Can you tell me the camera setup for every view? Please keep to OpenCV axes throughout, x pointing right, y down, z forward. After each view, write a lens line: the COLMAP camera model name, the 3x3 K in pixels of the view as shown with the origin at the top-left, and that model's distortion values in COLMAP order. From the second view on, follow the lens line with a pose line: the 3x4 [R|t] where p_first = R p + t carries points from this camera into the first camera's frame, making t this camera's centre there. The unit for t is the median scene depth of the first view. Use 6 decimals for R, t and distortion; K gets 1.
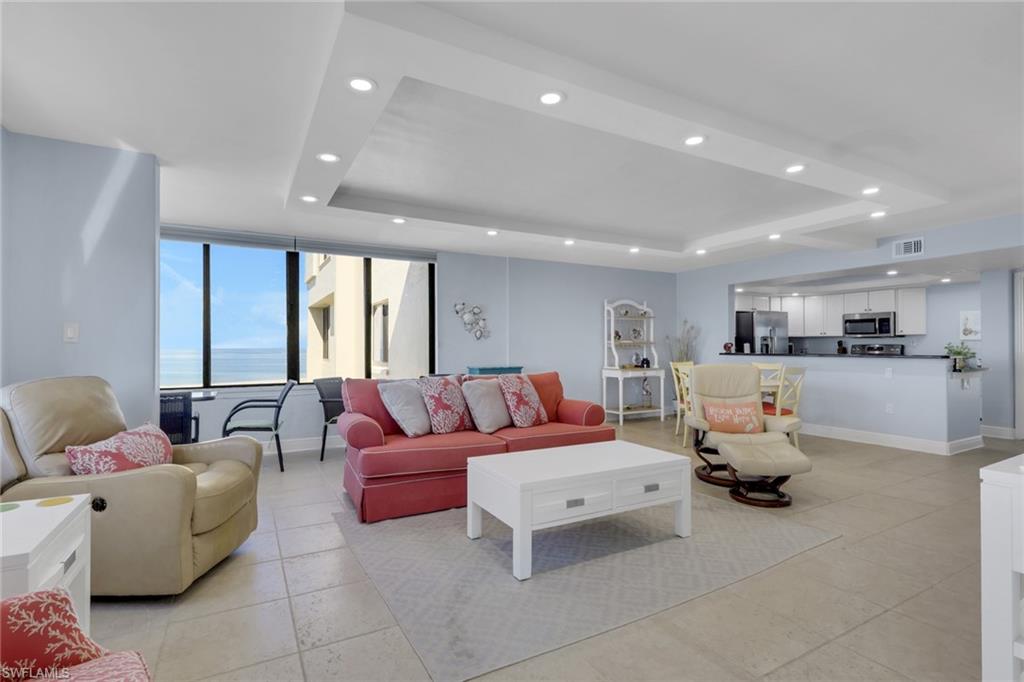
lens RADIAL K [[484.0, 0, 507.9], [0, 484.0, 344.9], [0, 0, 1]] dist [-0.000394, 0.000146]
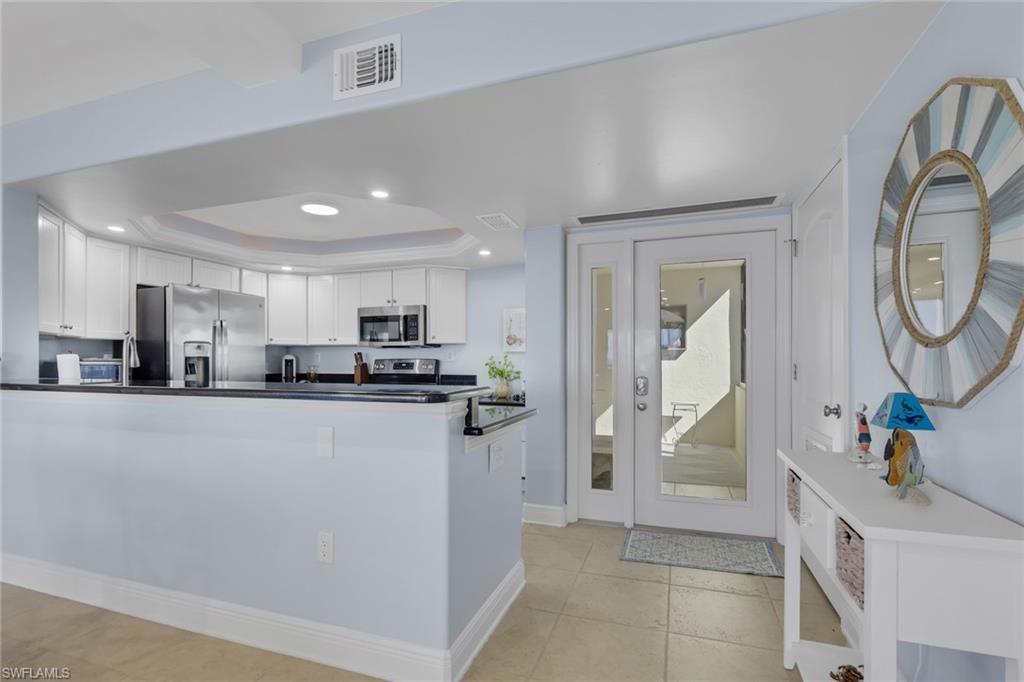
lens RADIAL K [[482.5, 0, 511.1], [0, 482.5, 358.8], [0, 0, 1]] dist [-0.001356, -0.000110]
pose [[0.740517, 0.004692, 0.672021, 0.472460], [-0.002761, 0.999988, -0.003940, 0.001092], [-0.672032, 0.001063, 0.740522, 0.478104]]
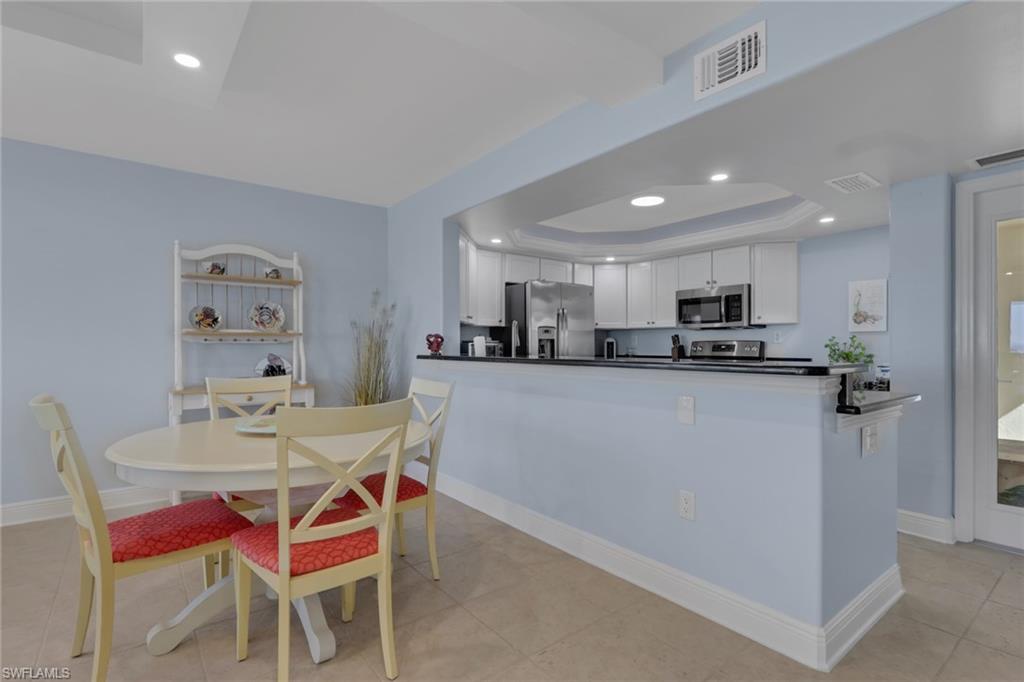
lens RADIAL K [[492.6, 0, 512.2], [0, 492.6, 345.9], [0, 0, 1]] dist [0.000753, 0.000820]
pose [[0.987282, 0.003128, 0.158949, 0.426380], [-0.003292, 0.999994, 0.000767, 0.006207], [-0.158945, -0.001281, 0.987287, 0.463433]]
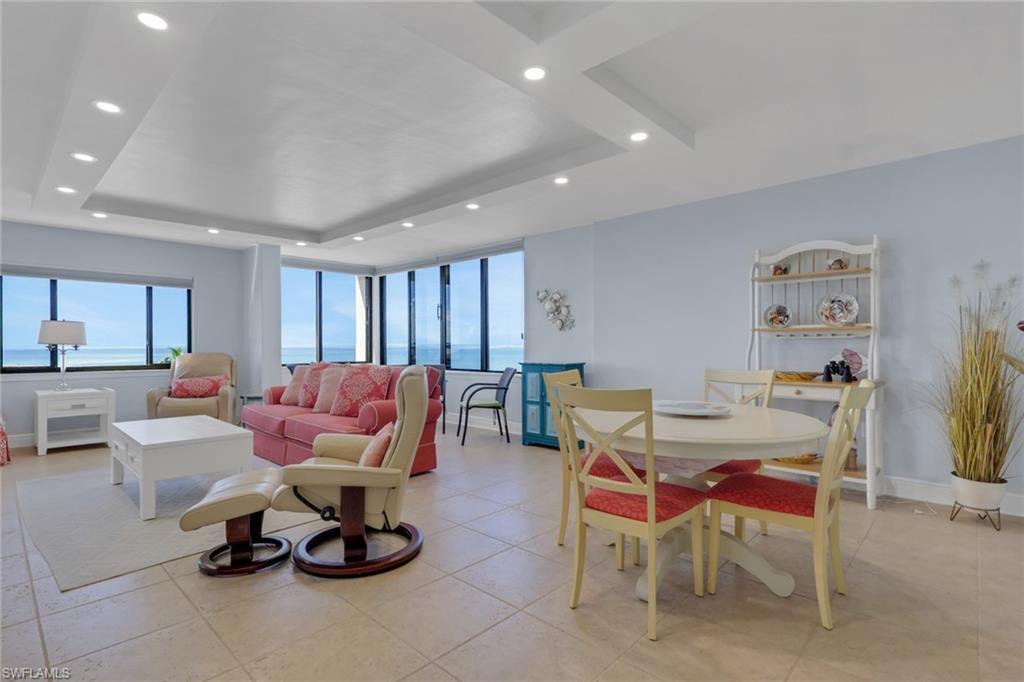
lens RADIAL K [[496.8, 0, 510.4], [0, 496.8, 346.4], [0, 0, 1]] dist [0.002285, 0.000773]
pose [[0.312521, 0.005646, -0.949894, 0.616369], [0.005292, 0.999956, 0.007685, 0.007518], [0.949896, -0.007429, 0.312478, 0.545076]]
